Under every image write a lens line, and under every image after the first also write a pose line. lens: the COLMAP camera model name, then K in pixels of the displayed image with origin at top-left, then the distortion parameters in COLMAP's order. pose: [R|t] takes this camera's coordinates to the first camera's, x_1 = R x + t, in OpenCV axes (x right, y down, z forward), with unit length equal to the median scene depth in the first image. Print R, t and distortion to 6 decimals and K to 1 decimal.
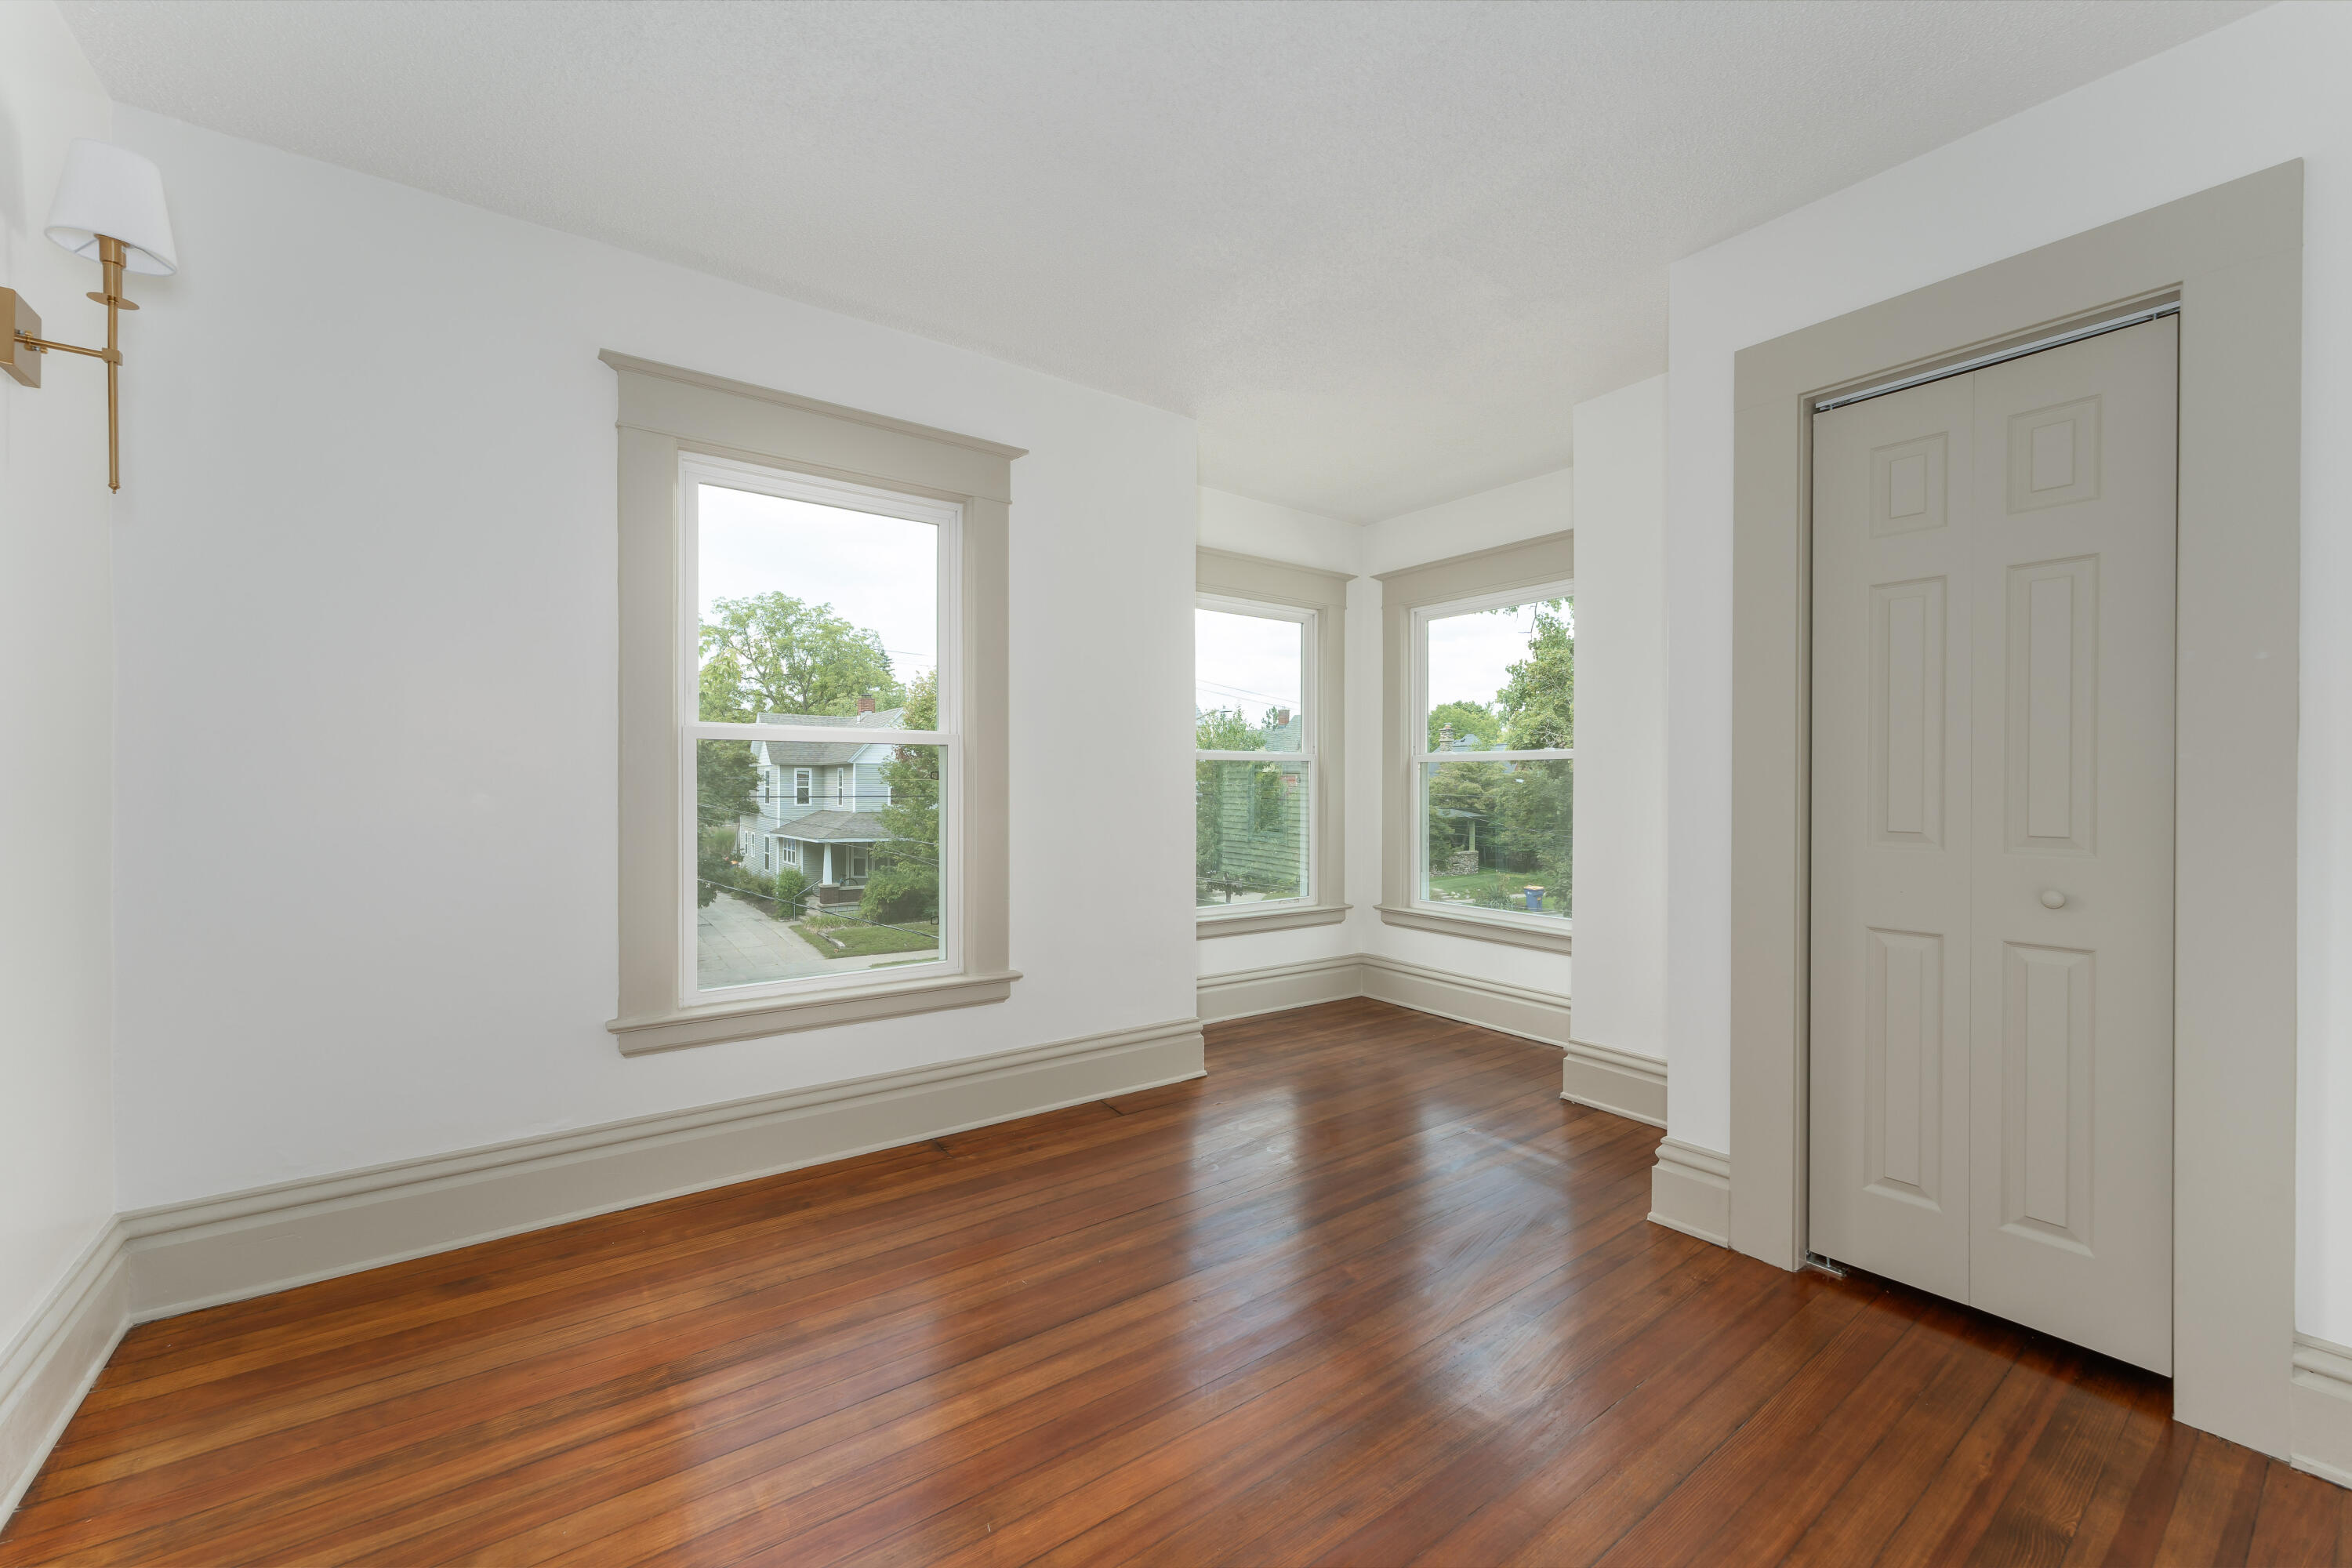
lens RADIAL K [[929.0, 0, 1168.4], [0, 929.0, 797.7], [0, 0, 1]] dist [0.000302, -0.000081]
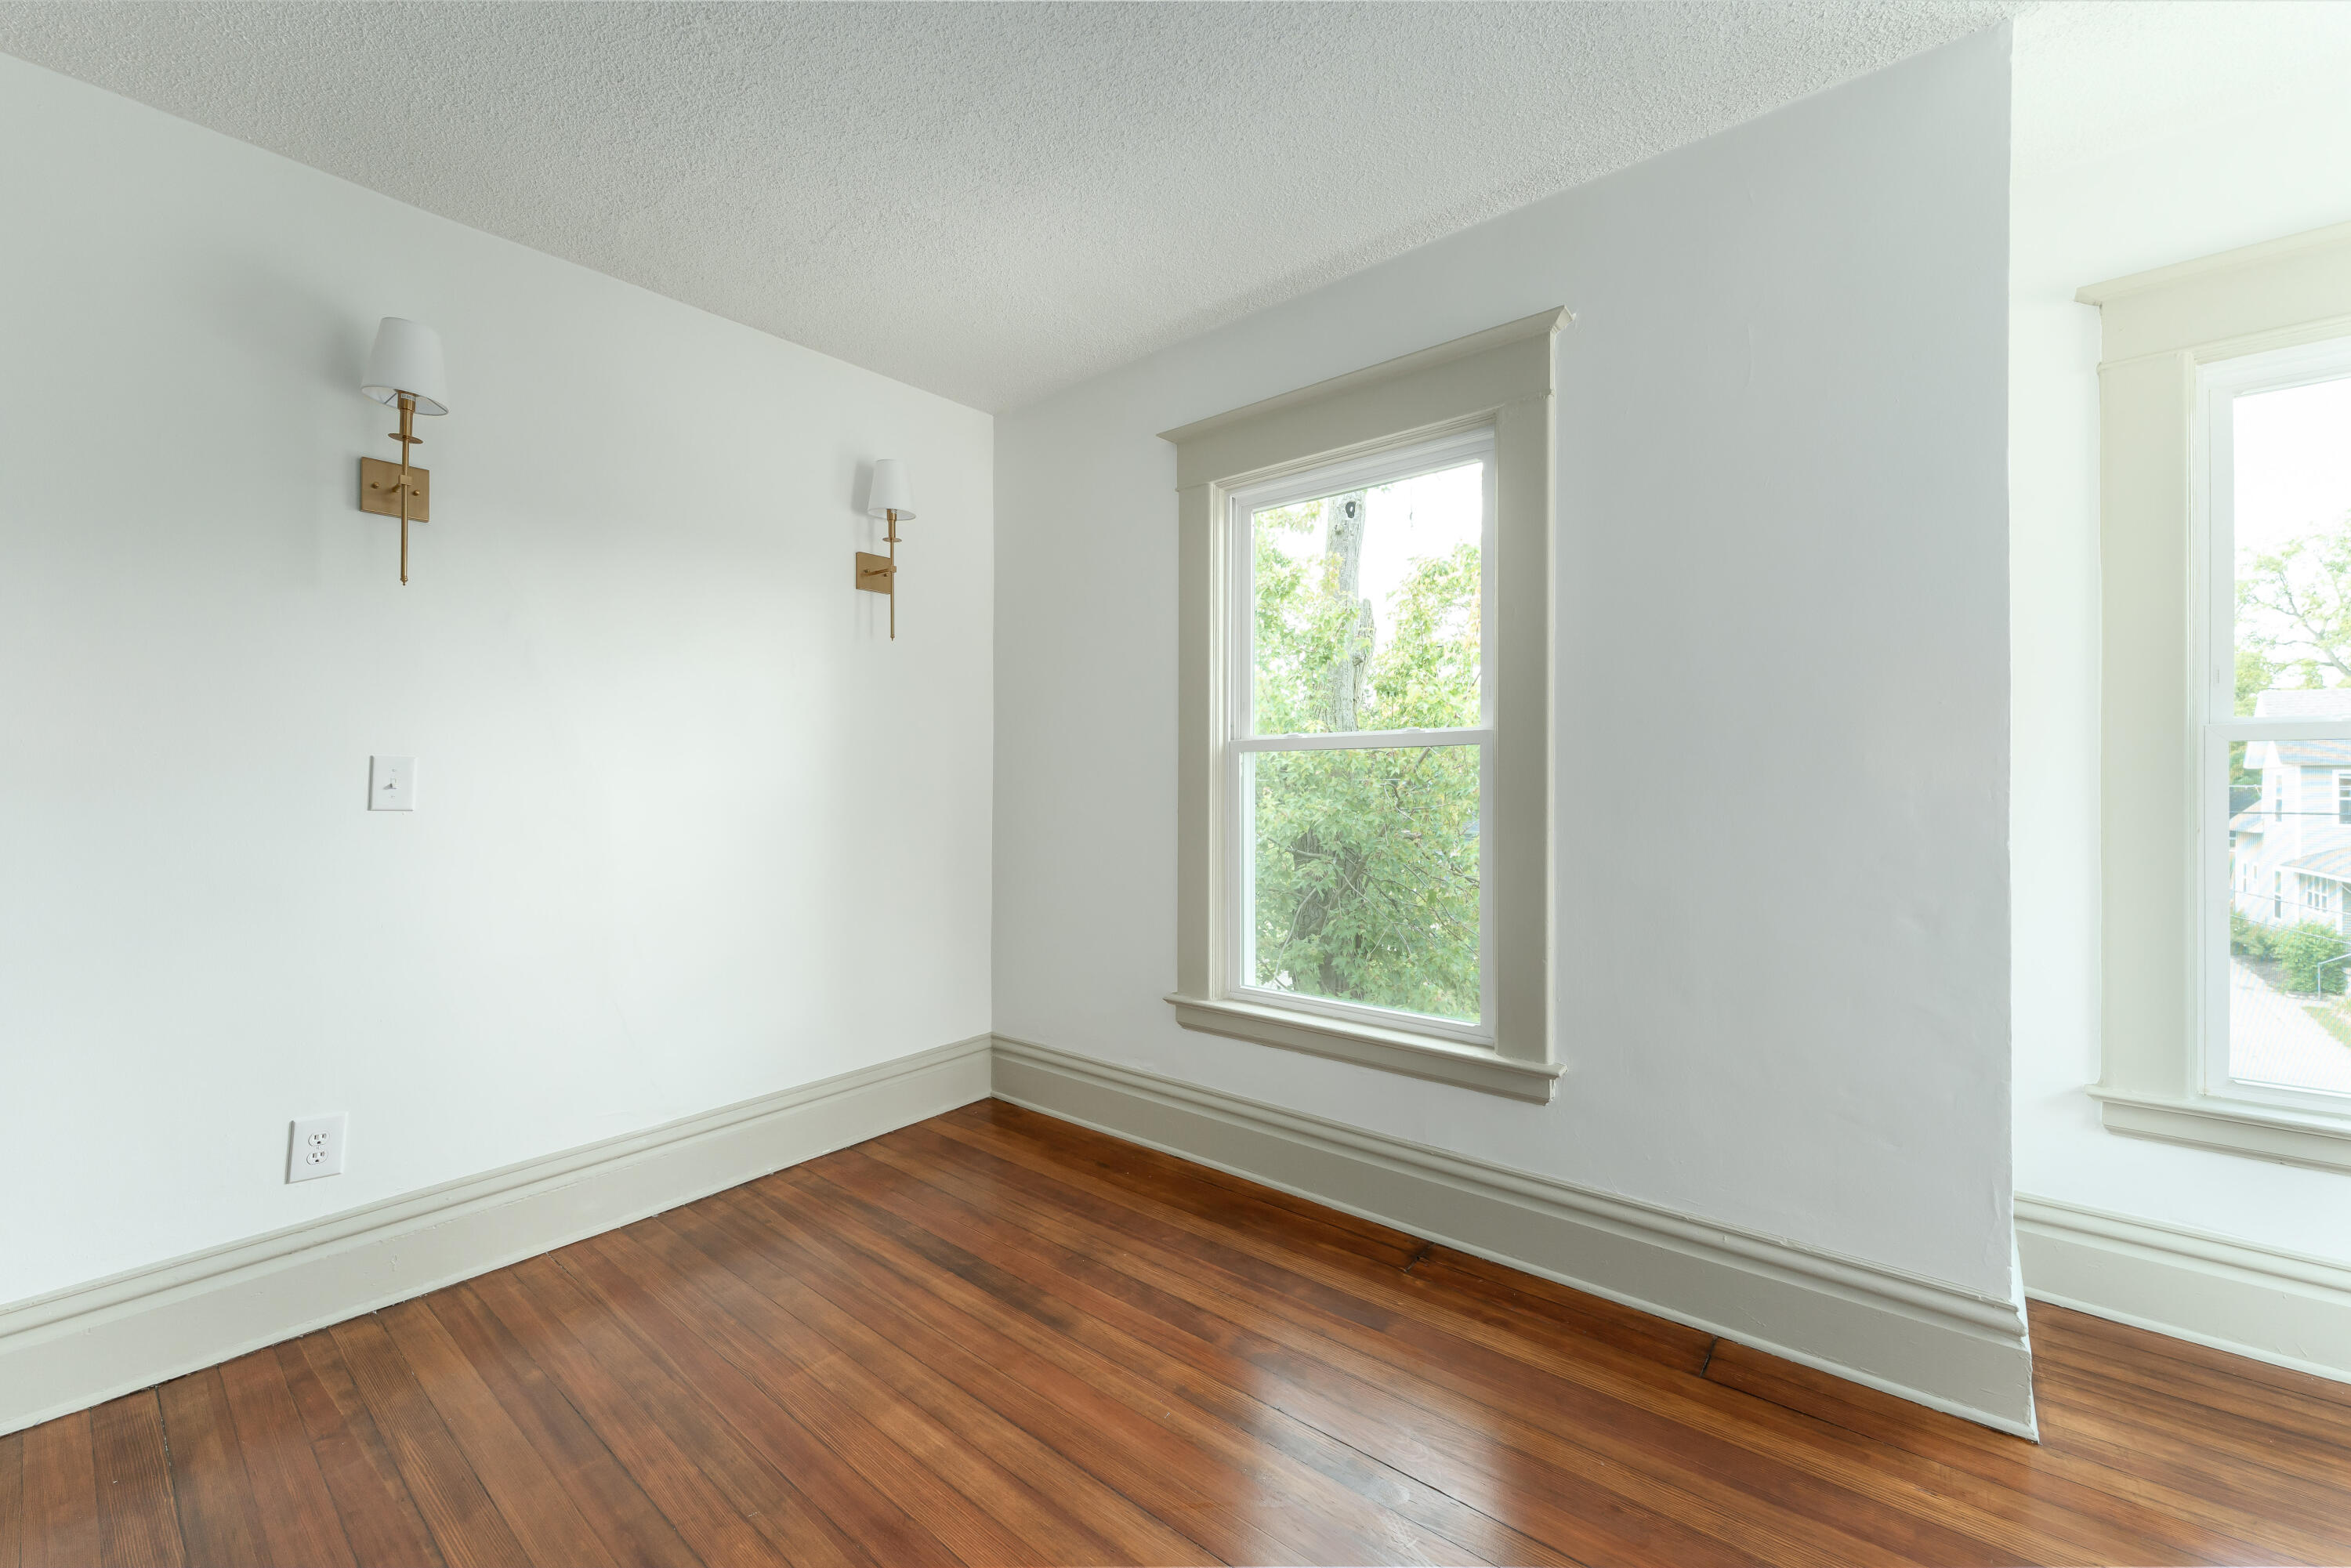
lens RADIAL K [[928.6, 0, 1186.0], [0, 928.6, 796.8], [0, 0, 1]] dist [0.000302, -0.000081]
pose [[0.250685, 0.005256, -0.968054, 0.472083], [-0.015797, 0.999874, 0.001338, -0.010918], [0.967940, 0.014956, 0.250736, 0.610990]]
